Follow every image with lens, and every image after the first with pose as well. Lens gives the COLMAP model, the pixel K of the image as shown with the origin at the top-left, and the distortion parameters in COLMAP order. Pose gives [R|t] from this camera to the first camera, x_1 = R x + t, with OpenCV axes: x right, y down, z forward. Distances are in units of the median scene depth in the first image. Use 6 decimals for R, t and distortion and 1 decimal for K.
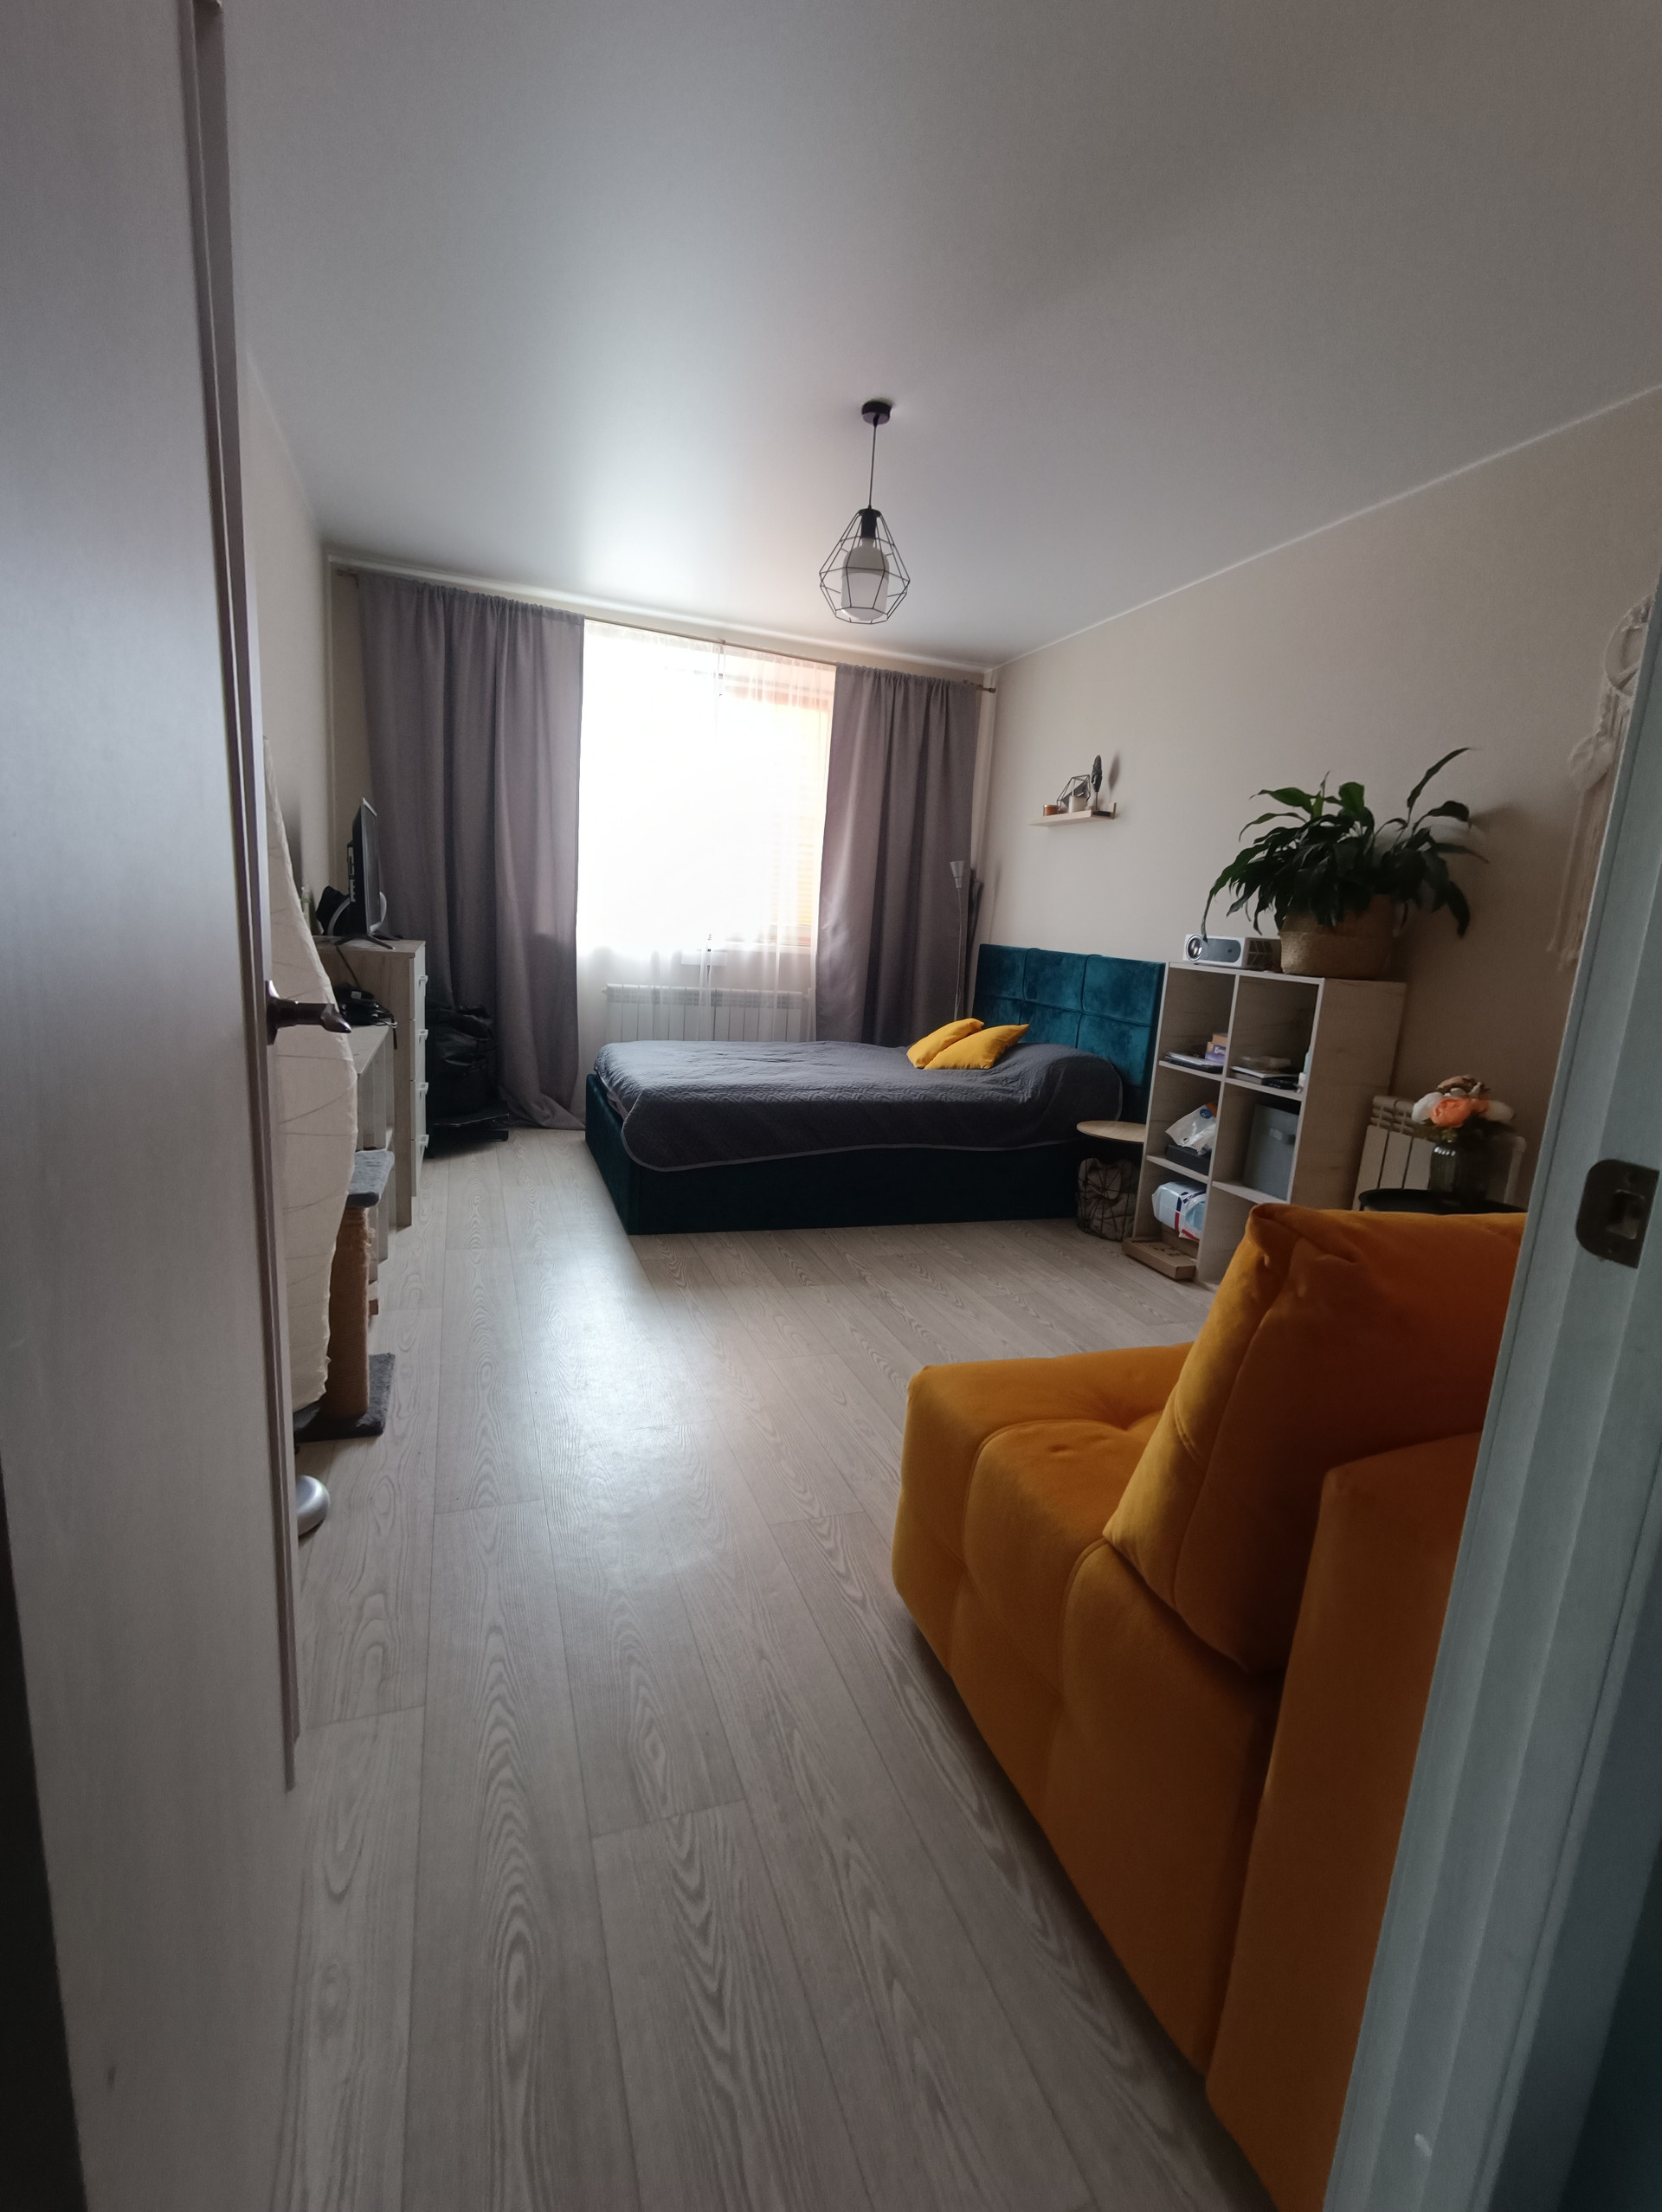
lens RADIAL K [[999.1, 0, 833.7], [0, 999.1, 1119.8], [0, 0, 1]] dist [0.000461, 0.000342]
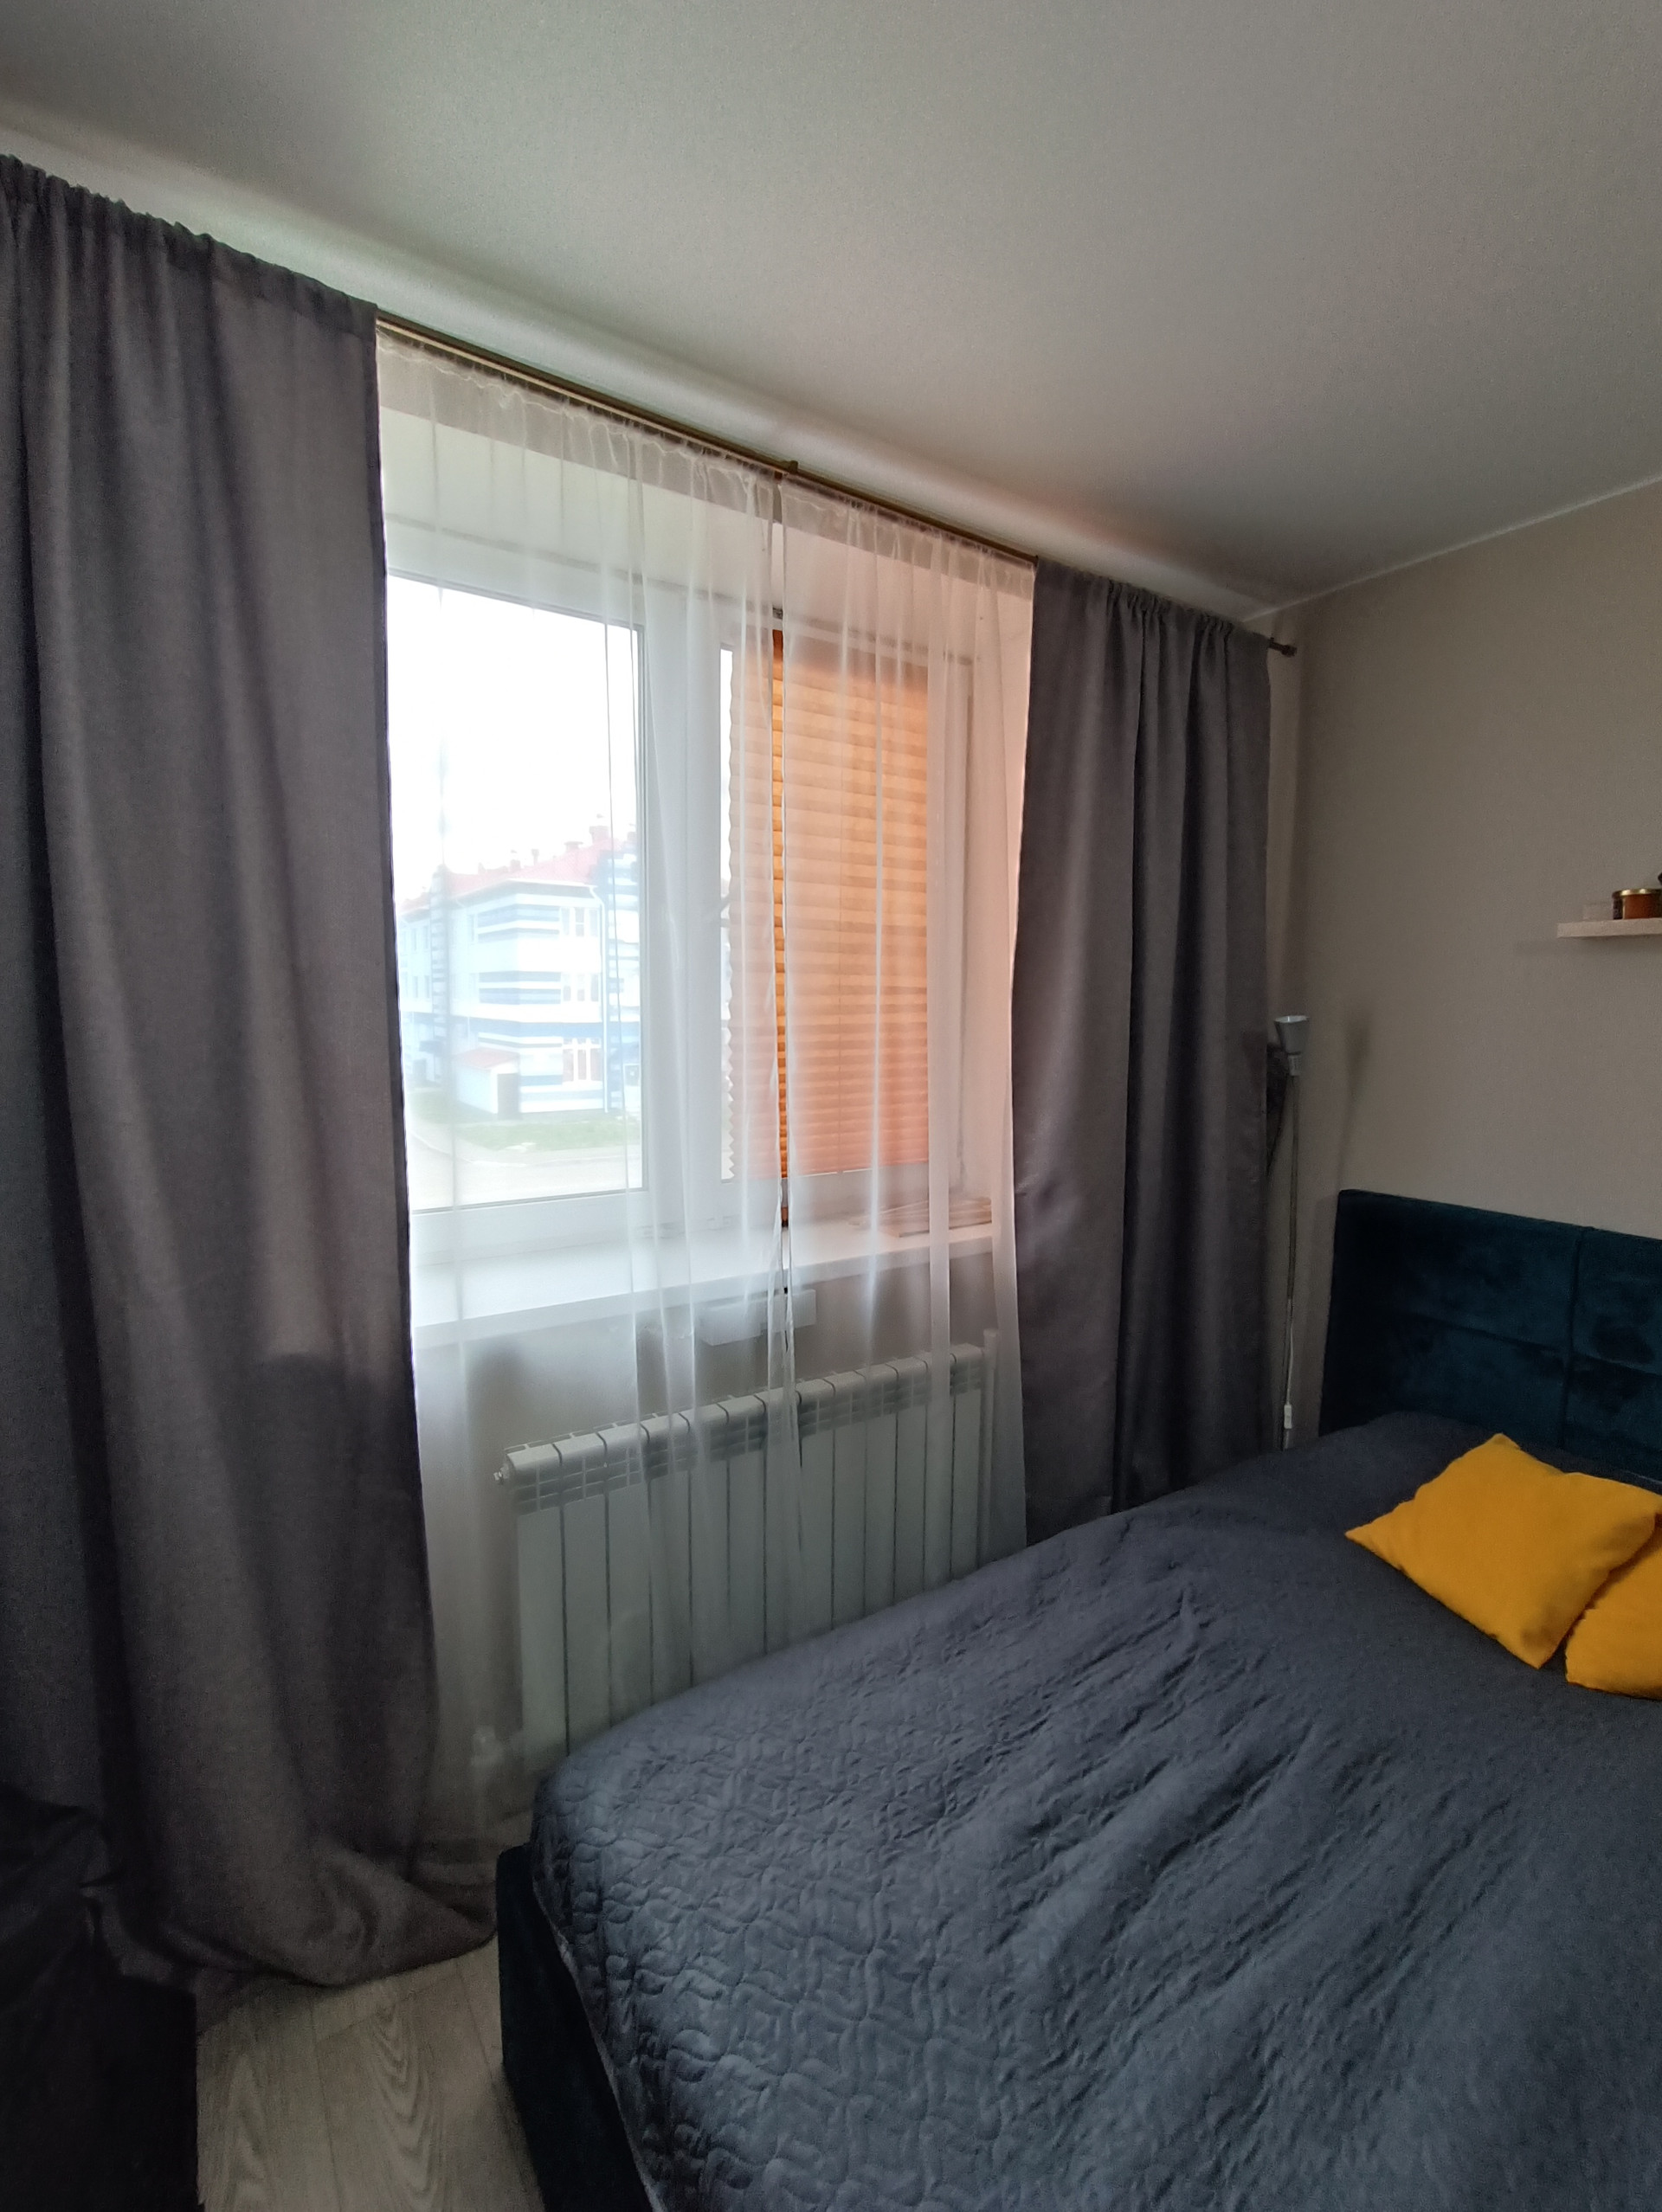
lens RADIAL K [[999.1, 0, 833.7], [0, 999.1, 1119.8], [0, 0, 1]] dist [0.000461, 0.000342]
pose [[0.978104, -0.079498, 0.192334, -0.240616], [0.093806, 0.993370, -0.066452, -0.292165], [-0.185776, 0.083039, 0.979077, 0.880274]]
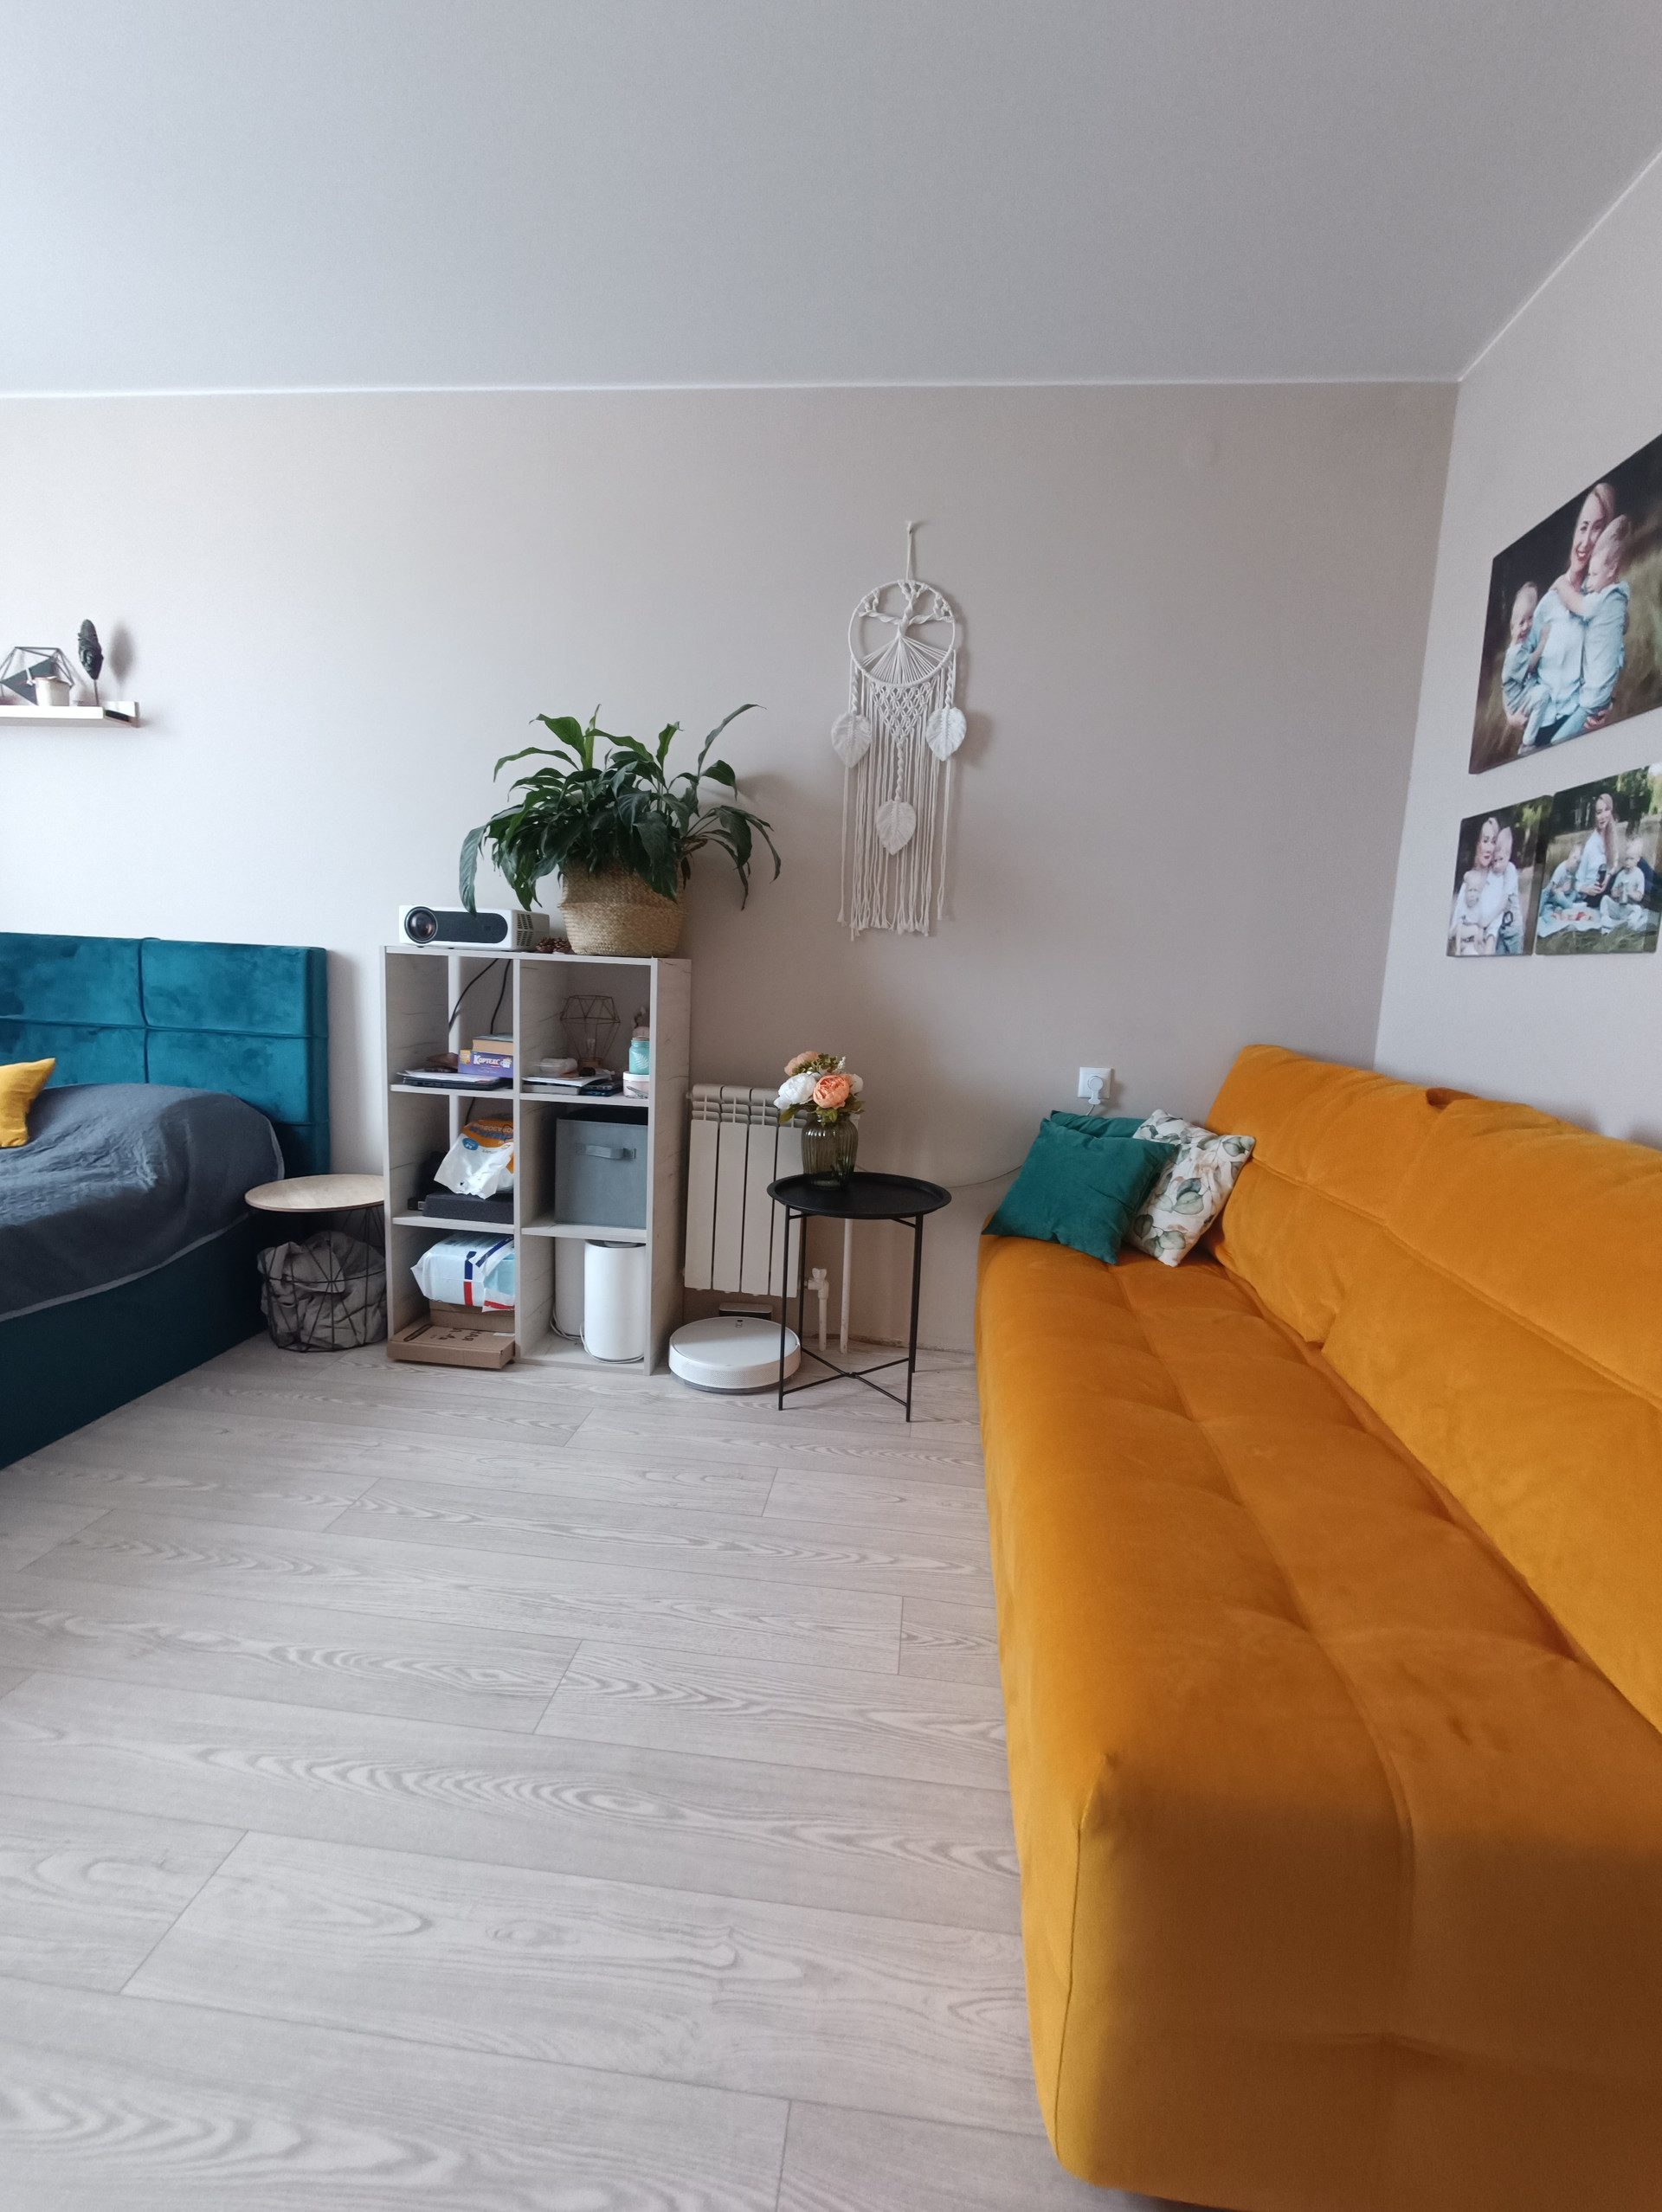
lens RADIAL K [[999.1, 0, 833.7], [0, 999.1, 1119.8], [0, 0, 1]] dist [0.000461, 0.000342]
pose [[0.447135, -0.185340, 0.875054, -0.157351], [0.164218, 0.978678, 0.123376, -0.069345], [-0.879263, 0.088534, 0.468037, 0.385086]]
